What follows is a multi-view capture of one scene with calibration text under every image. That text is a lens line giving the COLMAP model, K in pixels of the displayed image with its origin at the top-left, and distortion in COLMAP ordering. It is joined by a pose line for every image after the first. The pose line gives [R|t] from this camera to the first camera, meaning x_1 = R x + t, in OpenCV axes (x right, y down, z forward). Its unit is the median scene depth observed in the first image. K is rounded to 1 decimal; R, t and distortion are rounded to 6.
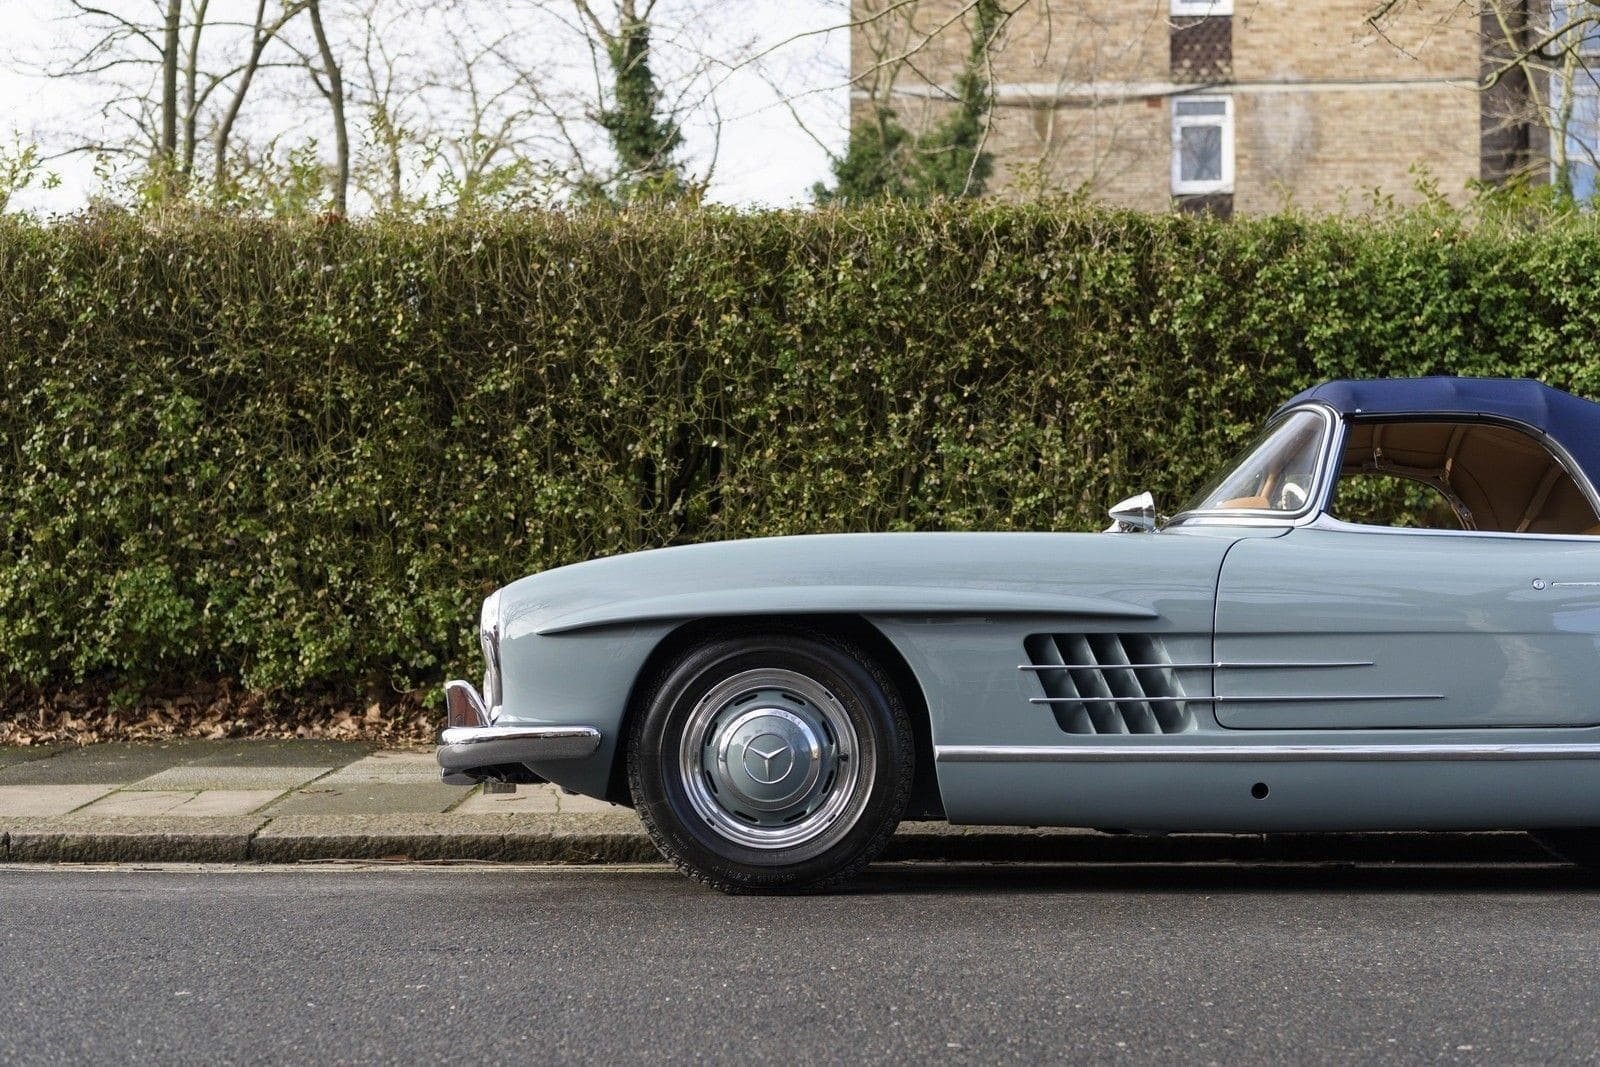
lens RADIAL K [[2371.2, 0, 800.0], [0, 2371.2, 533.5], [0, 0, 1]] dist [0.009181, -0.044171]
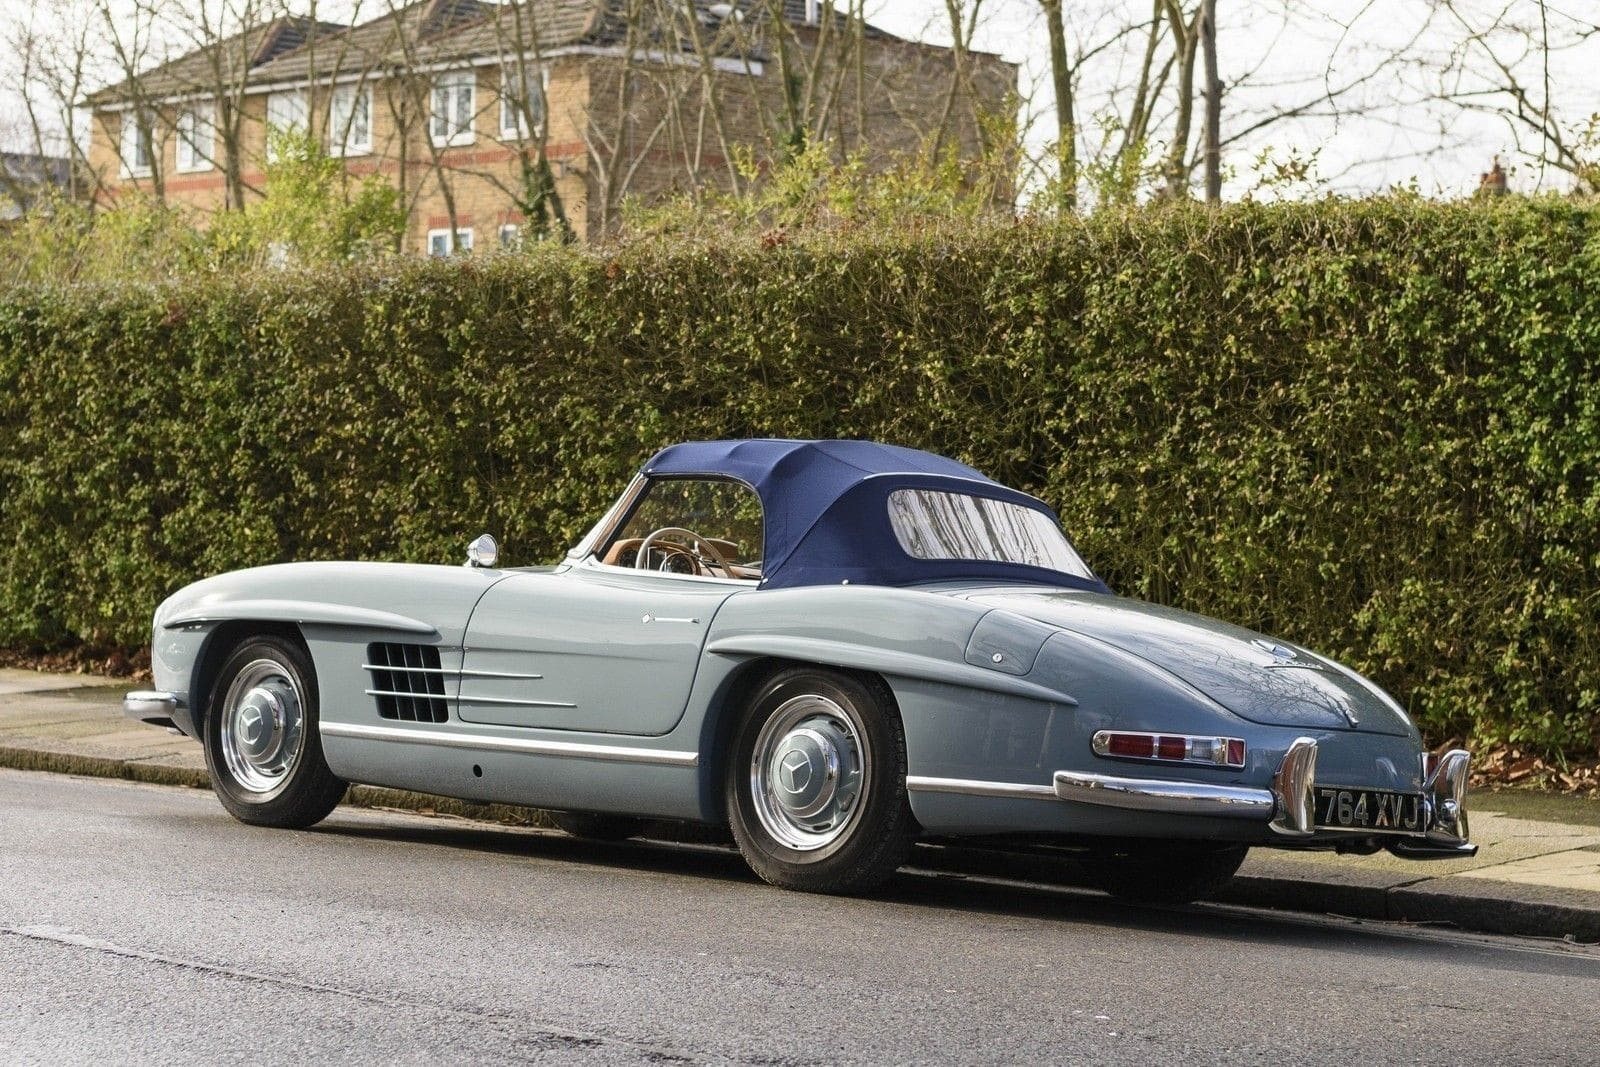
lens RADIAL K [[3529.3, 0, 821.1], [0, 3529.3, 510.1], [0, 0, 1]] dist [0.030776, -0.197070]
pose [[0.745768, 0.017083, -0.665987, 0.906741], [-0.011307, 0.999852, 0.012985, -0.033918], [0.666110, -0.002154, 0.745850, -0.170836]]
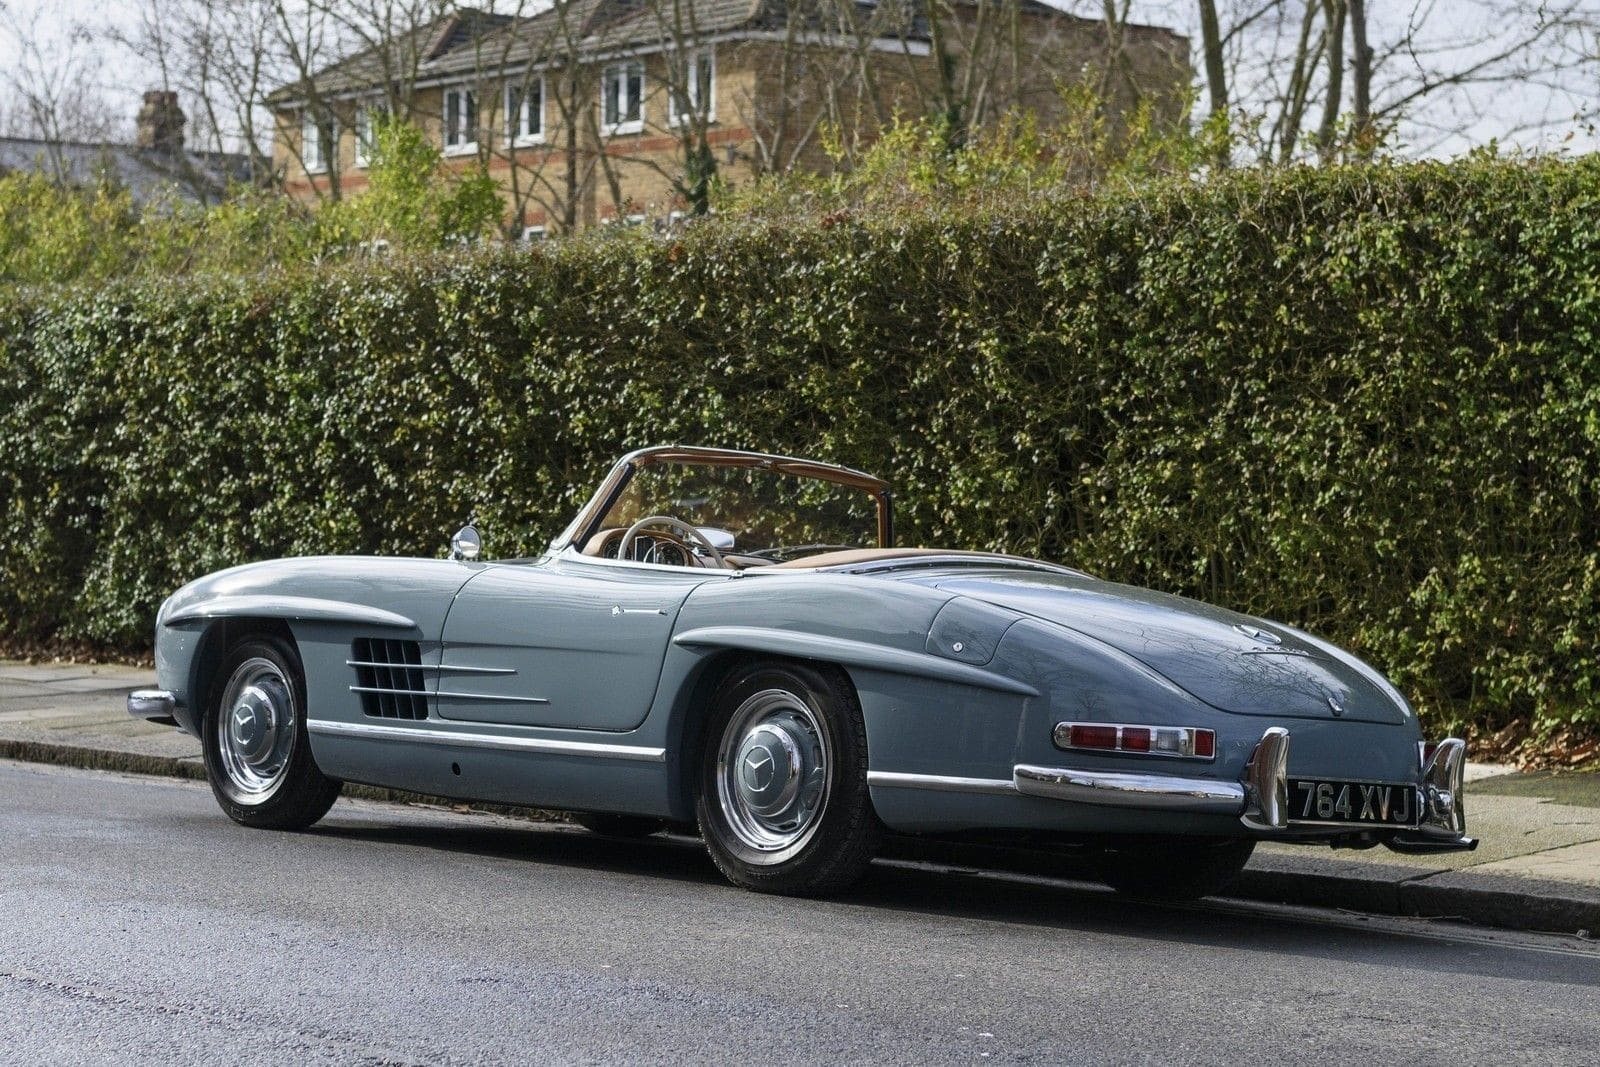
lens RADIAL K [[3490.1, 0, 800.0], [0, 3490.1, 533.5], [0, 0, 1]] dist [0.014770, -0.006621]
pose [[0.698544, 0.013327, -0.715443, 0.924438], [0.006824, 0.999657, 0.025284, -0.034800], [0.715534, -0.022545, 0.698214, -0.086049]]
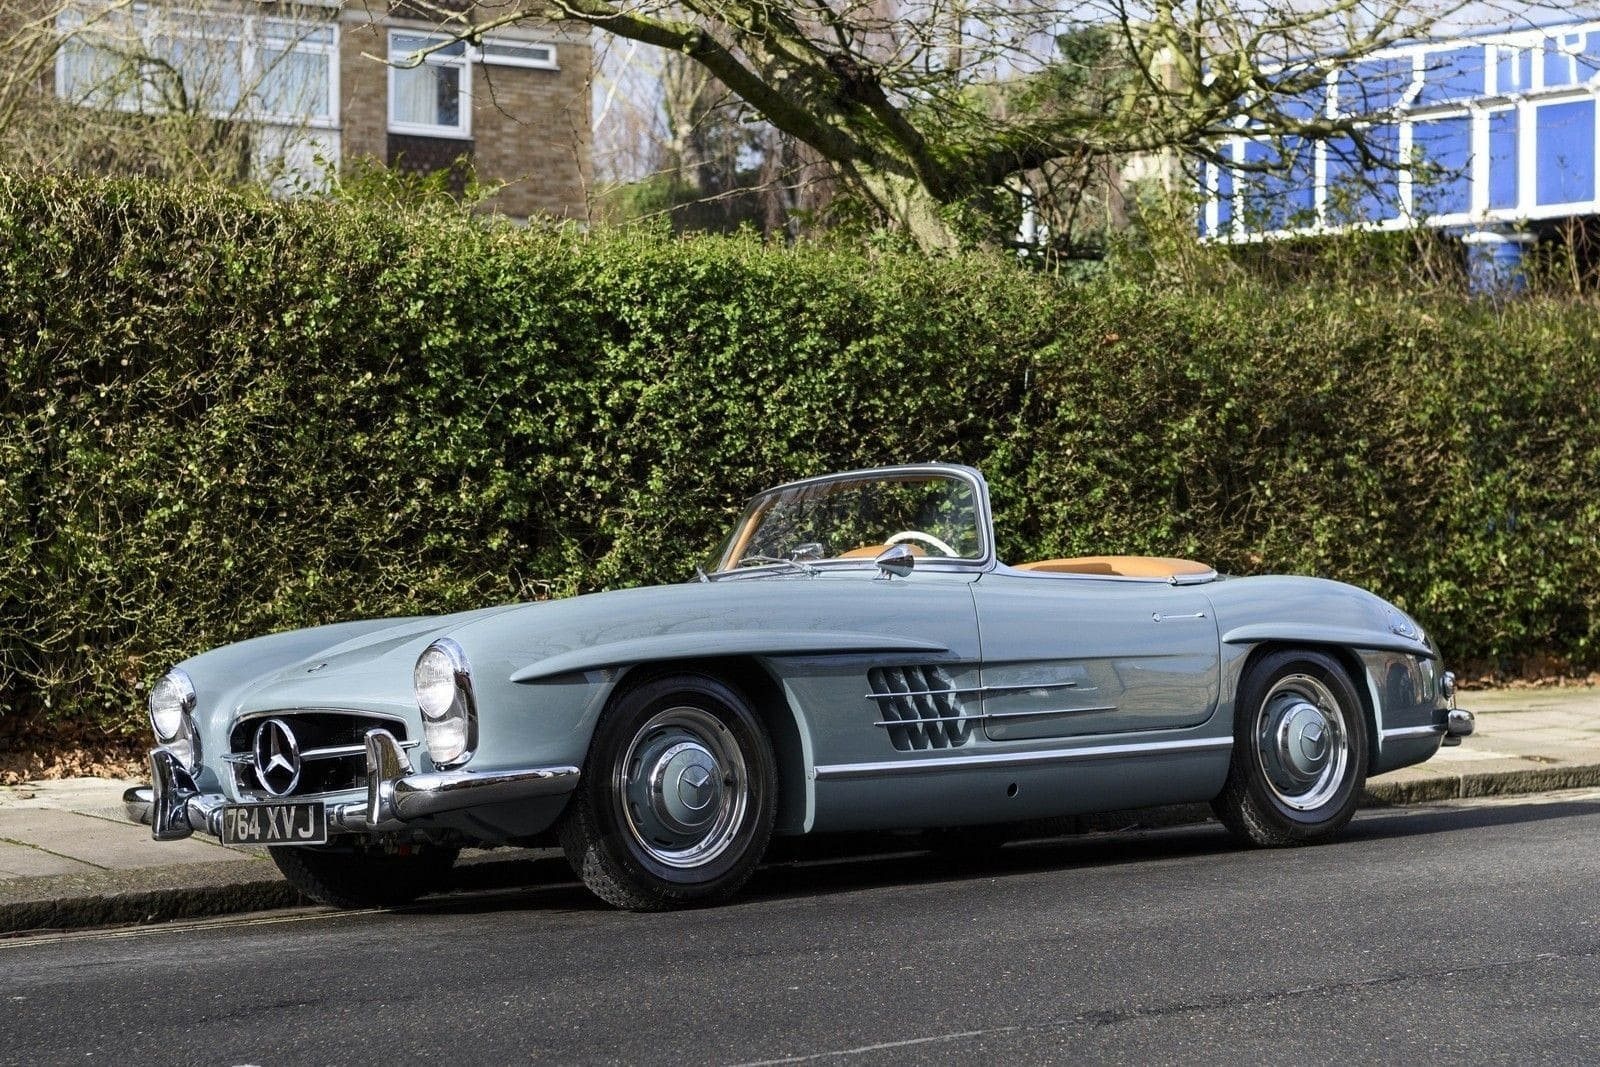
lens RADIAL K [[3376.1, 0, 811.5], [0, 3376.1, 529.1], [0, 0, 1]] dist [0.026665, -0.213114]
pose [[0.732754, -0.000945, 0.680493, -0.604249], [-0.010625, 0.999861, 0.012829, -0.027224], [-0.680410, -0.016631, 0.732643, -0.115685]]
